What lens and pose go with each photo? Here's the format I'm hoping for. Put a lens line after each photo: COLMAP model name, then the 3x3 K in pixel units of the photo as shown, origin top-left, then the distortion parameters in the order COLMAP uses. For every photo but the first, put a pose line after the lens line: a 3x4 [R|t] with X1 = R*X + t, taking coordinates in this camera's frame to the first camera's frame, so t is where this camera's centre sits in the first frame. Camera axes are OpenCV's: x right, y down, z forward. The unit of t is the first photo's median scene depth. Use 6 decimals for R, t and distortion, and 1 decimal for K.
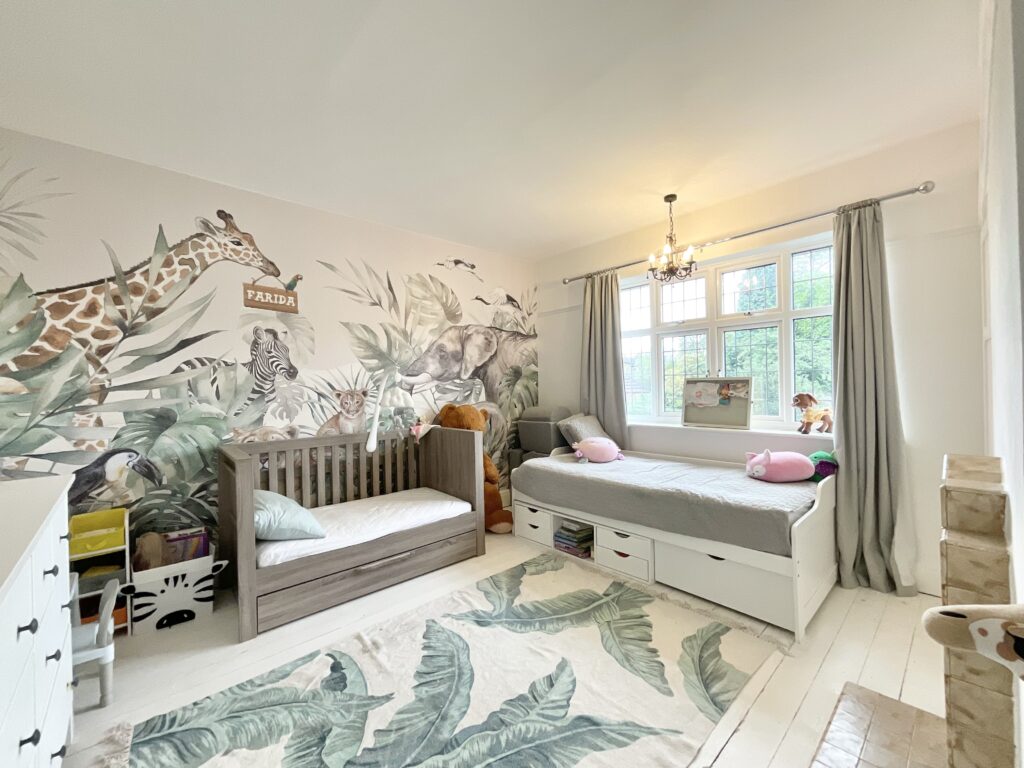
lens RADIAL K [[413.5, 0, 512.9], [0, 413.5, 386.0], [0, 0, 1]] dist [0.001858, 0.000454]
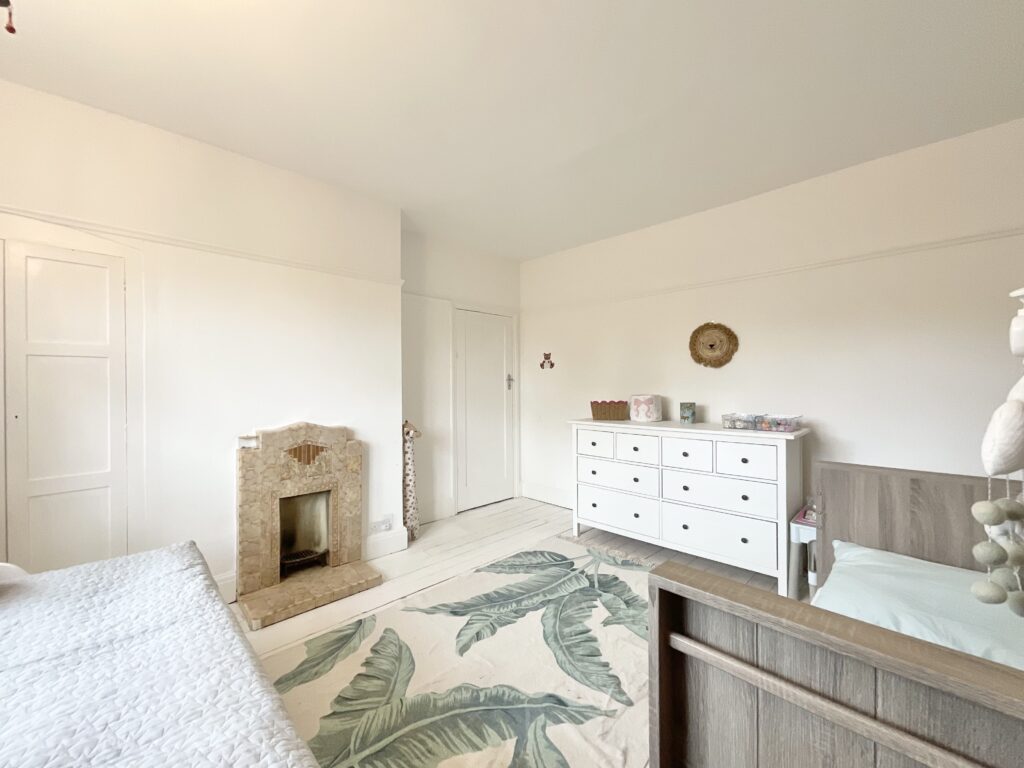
lens RADIAL K [[413.5, 0, 512.9], [0, 413.5, 386.0], [0, 0, 1]] dist [0.001858, 0.000454]
pose [[-0.998633, 0.027678, -0.044350, 0.024647], [0.027465, 0.999608, 0.005409, -0.006908], [0.044483, 0.004183, -0.999001, 2.205396]]
